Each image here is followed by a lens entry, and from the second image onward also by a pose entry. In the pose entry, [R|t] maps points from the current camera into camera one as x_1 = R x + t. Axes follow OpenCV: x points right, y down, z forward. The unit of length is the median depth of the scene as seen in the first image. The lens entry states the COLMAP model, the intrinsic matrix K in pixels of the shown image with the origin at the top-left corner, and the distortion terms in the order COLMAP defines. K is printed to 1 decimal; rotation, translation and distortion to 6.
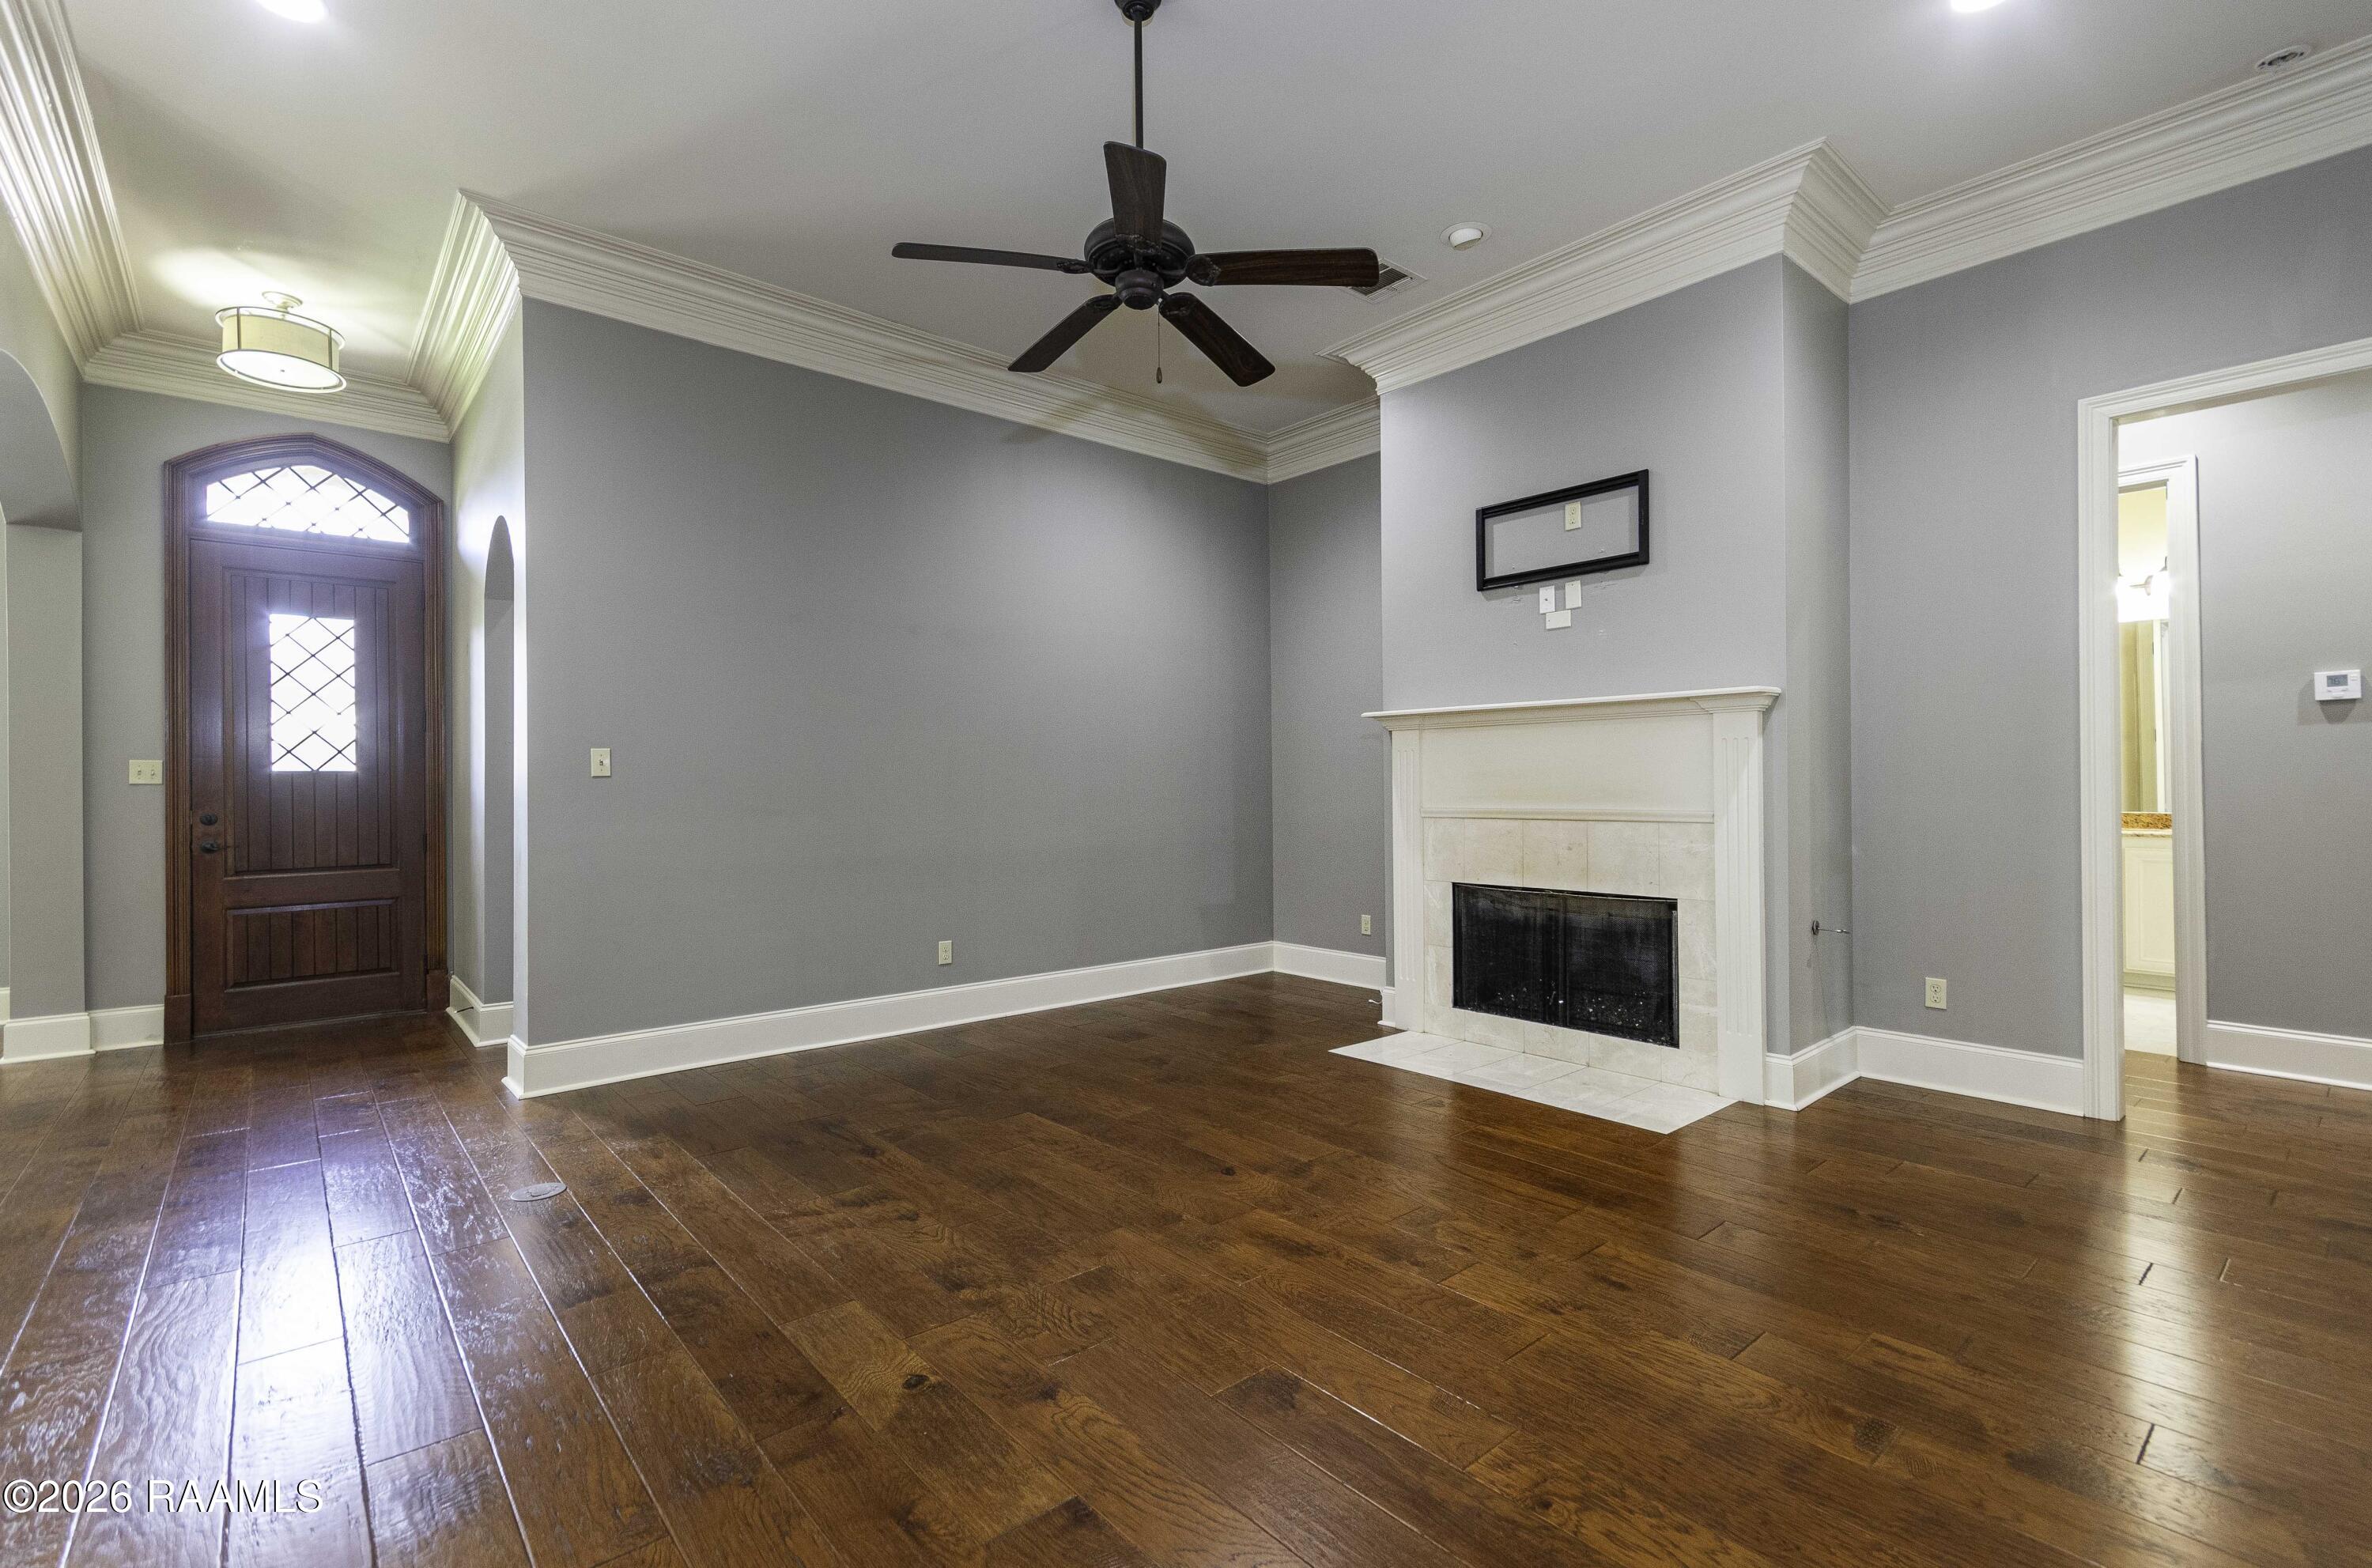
lens RADIAL K [[1050.8, 0, 1209.8], [0, 1050.8, 775.9], [0, 0, 1]] dist [0.005218, -0.000520]
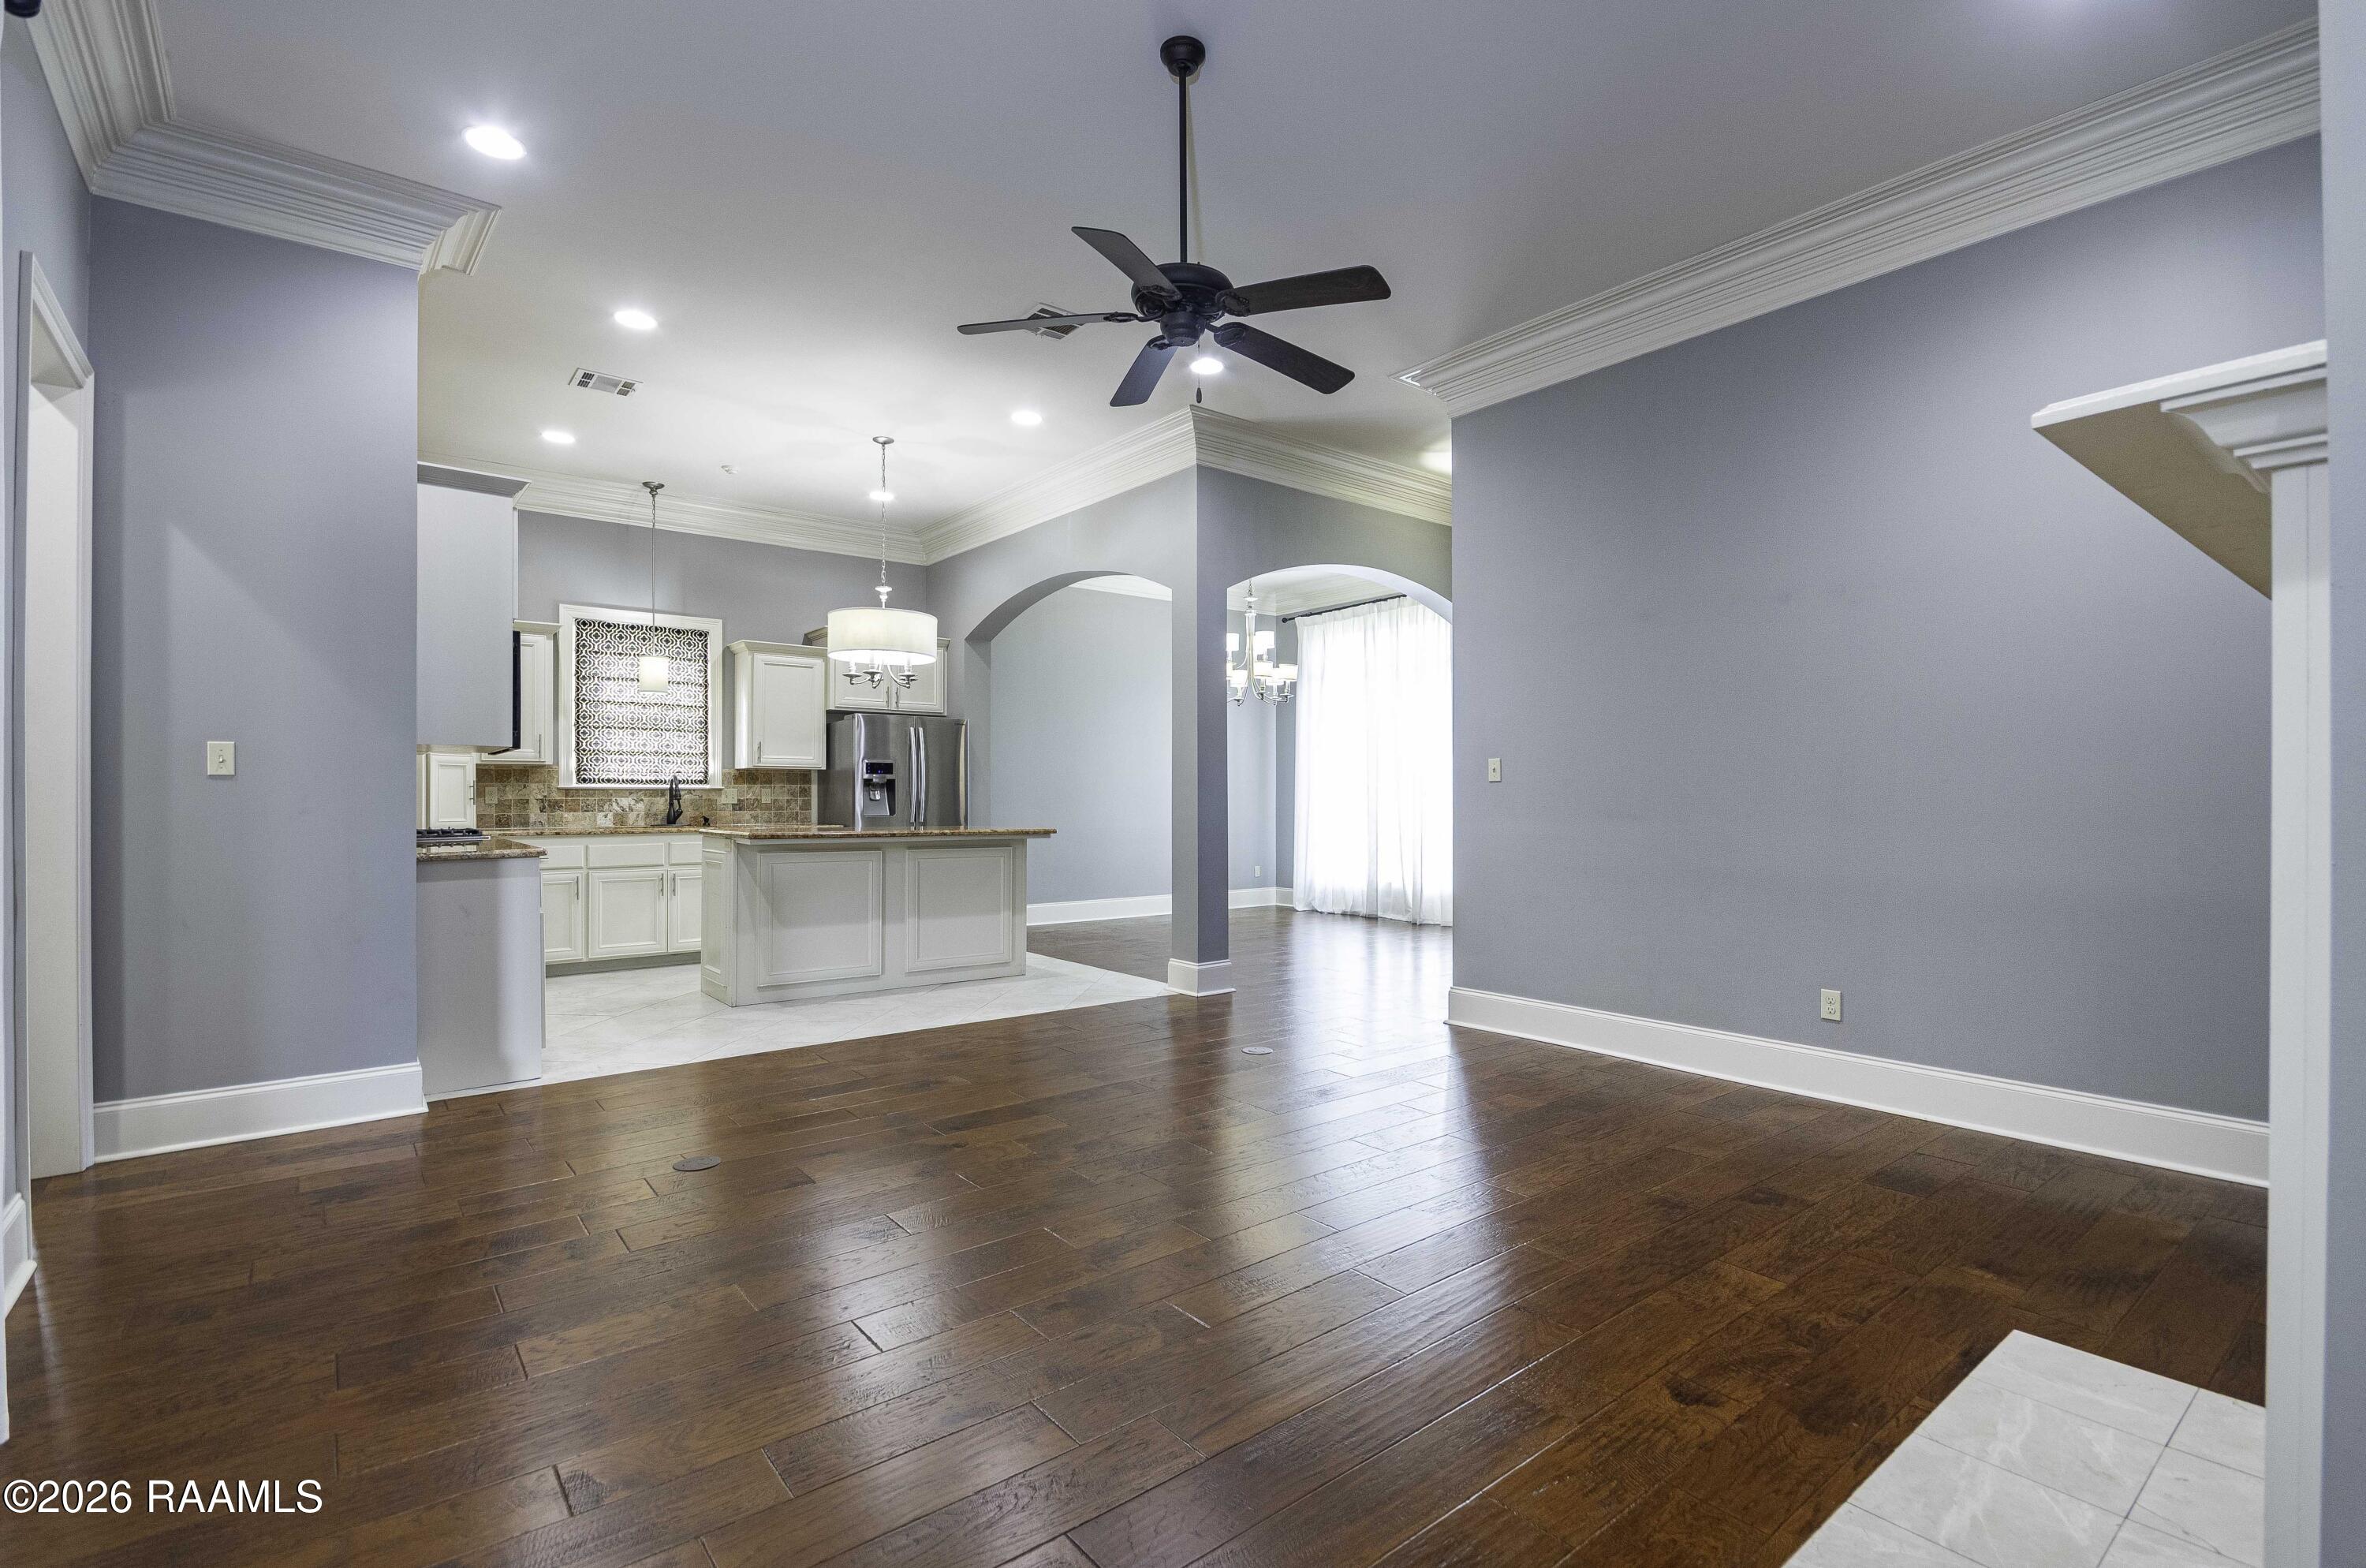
lens RADIAL K [[1094.2, 0, 1208.4], [0, 1094.2, 789.3], [0, 0, 1]] dist [-0.000077, 0.000589]
pose [[-0.030828, 0.004430, -0.999515, 0.682181], [0.010519, 0.999936, 0.004108, 0.001897], [0.999469, -0.010387, -0.030873, 0.686872]]
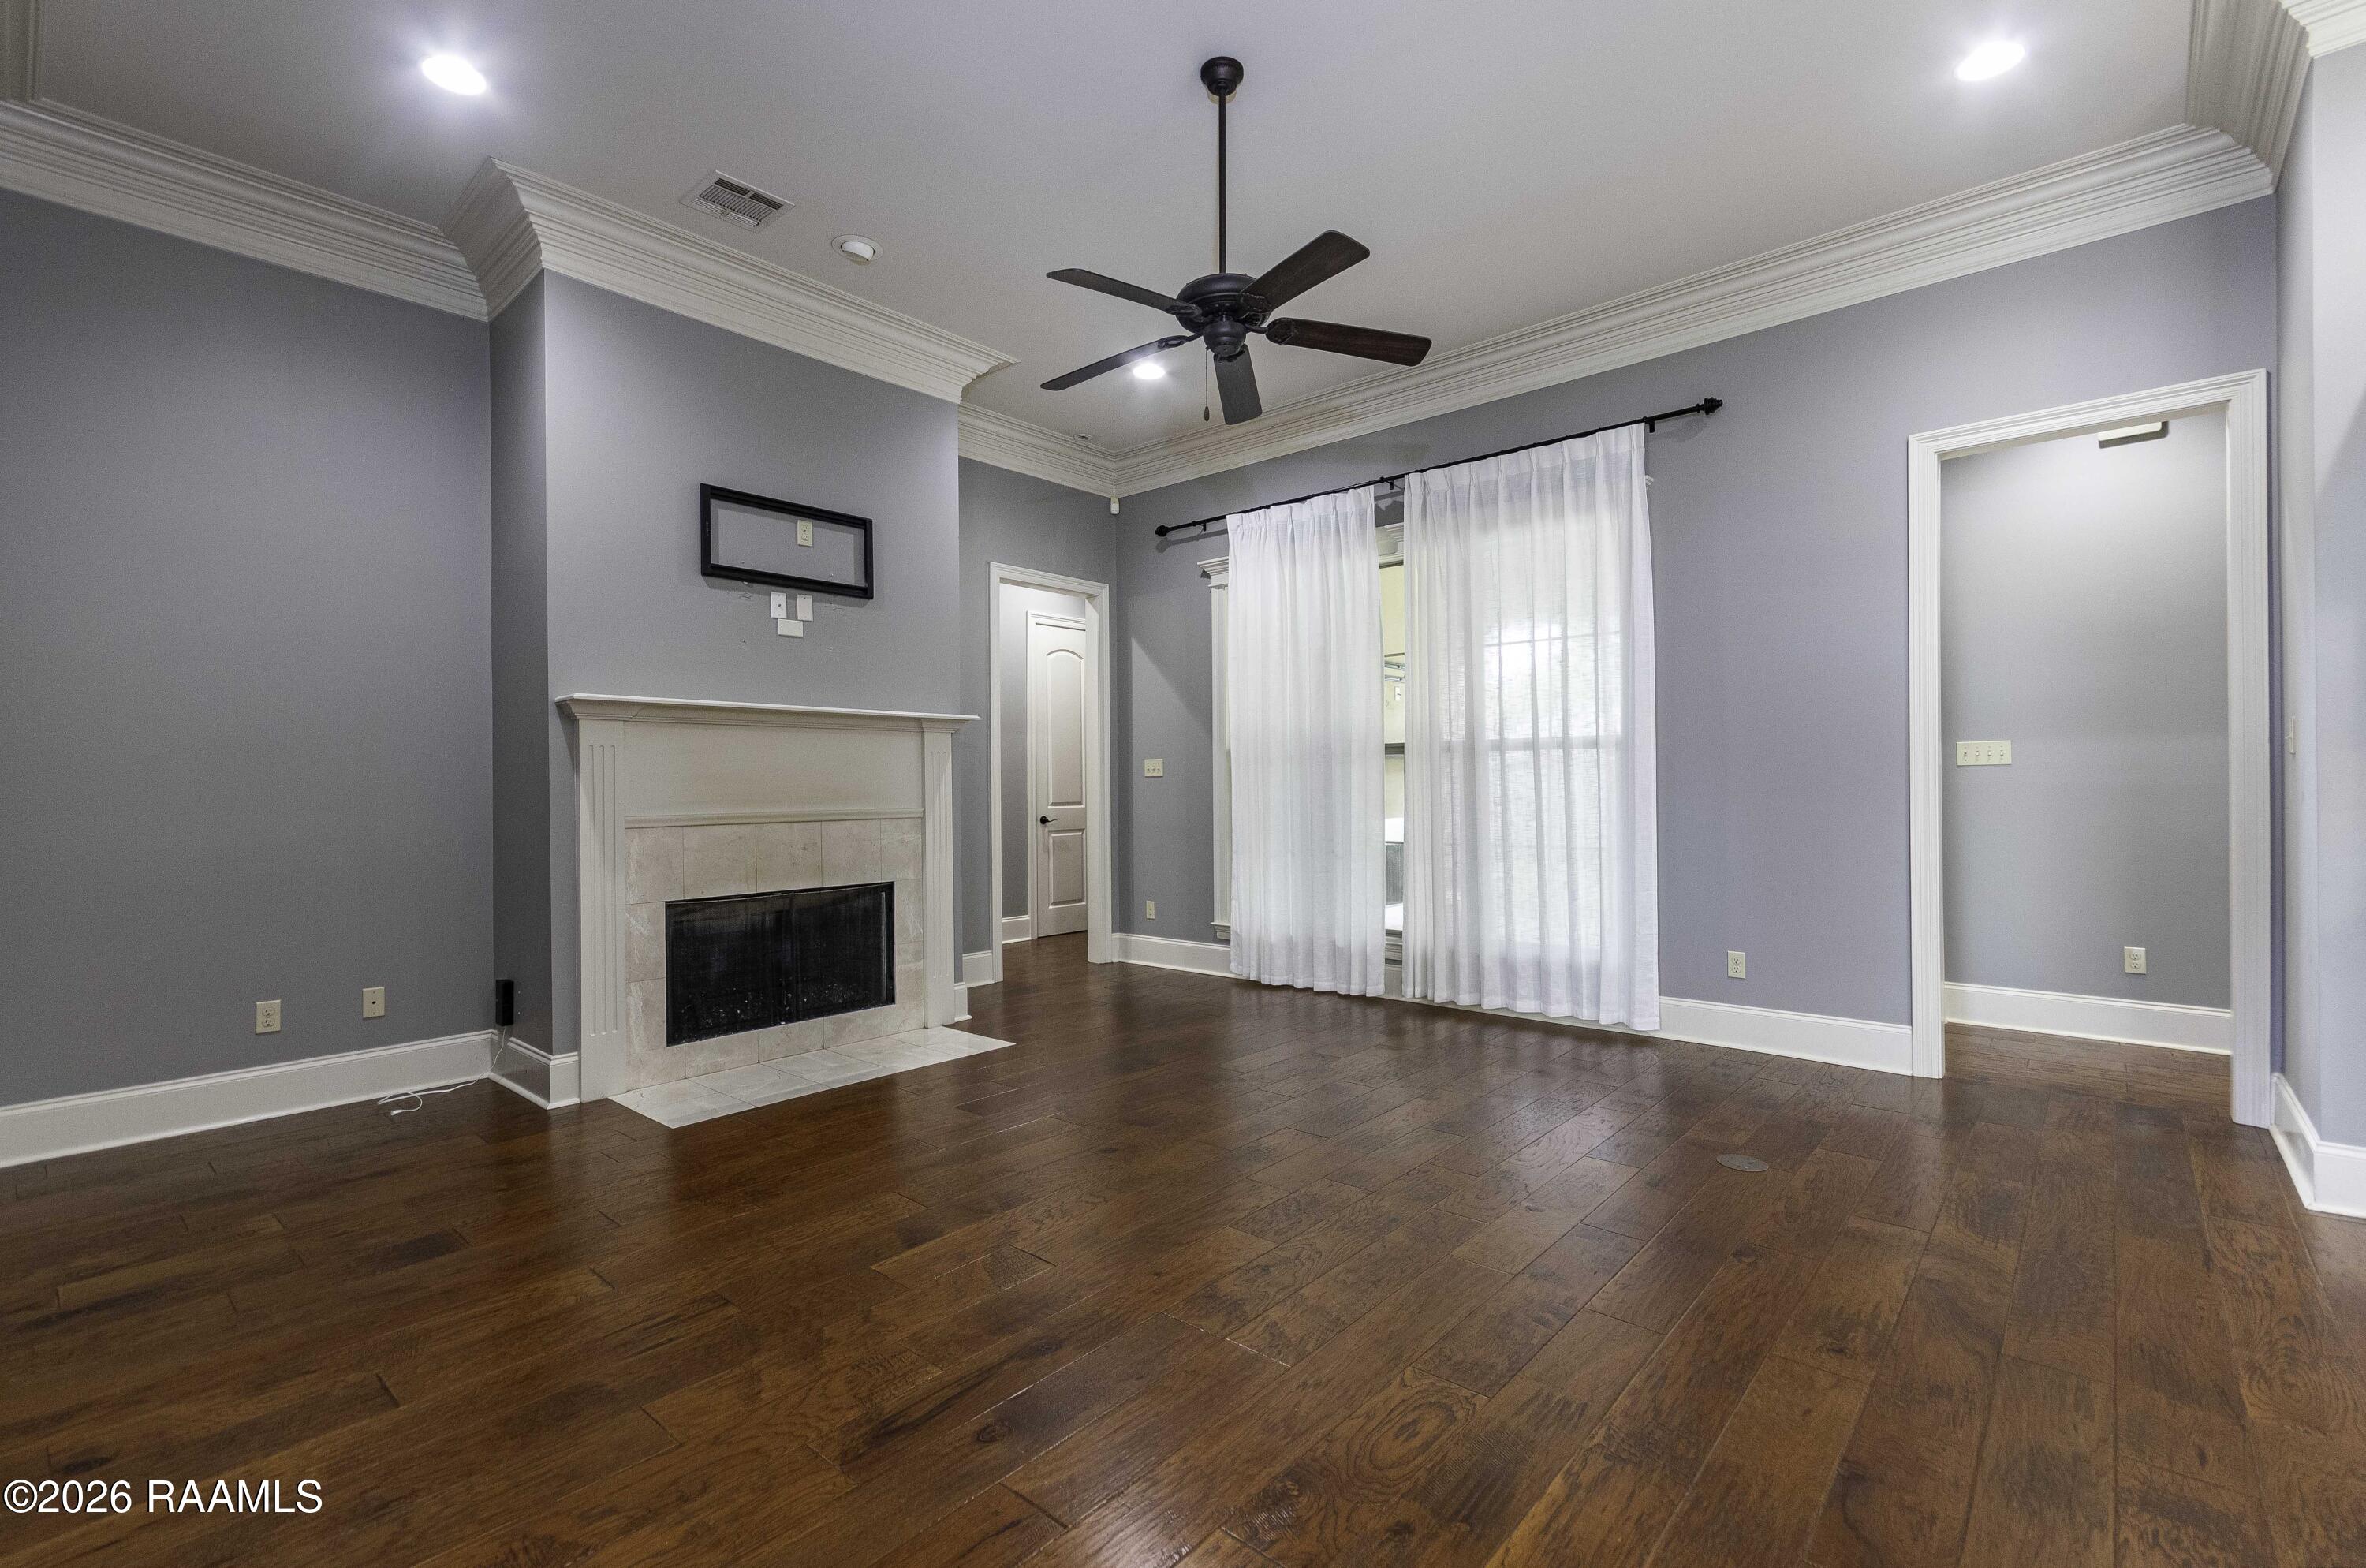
lens RADIAL K [[1048.1, 0, 1176.5], [0, 1048.1, 781.7], [0, 0, 1]] dist [0.005218, -0.000520]
pose [[-0.112945, 0.008490, 0.993565, -0.758873], [-0.001040, 0.999962, -0.008662, 0.010910], [-0.993601, -0.002011, -0.112932, 0.767638]]
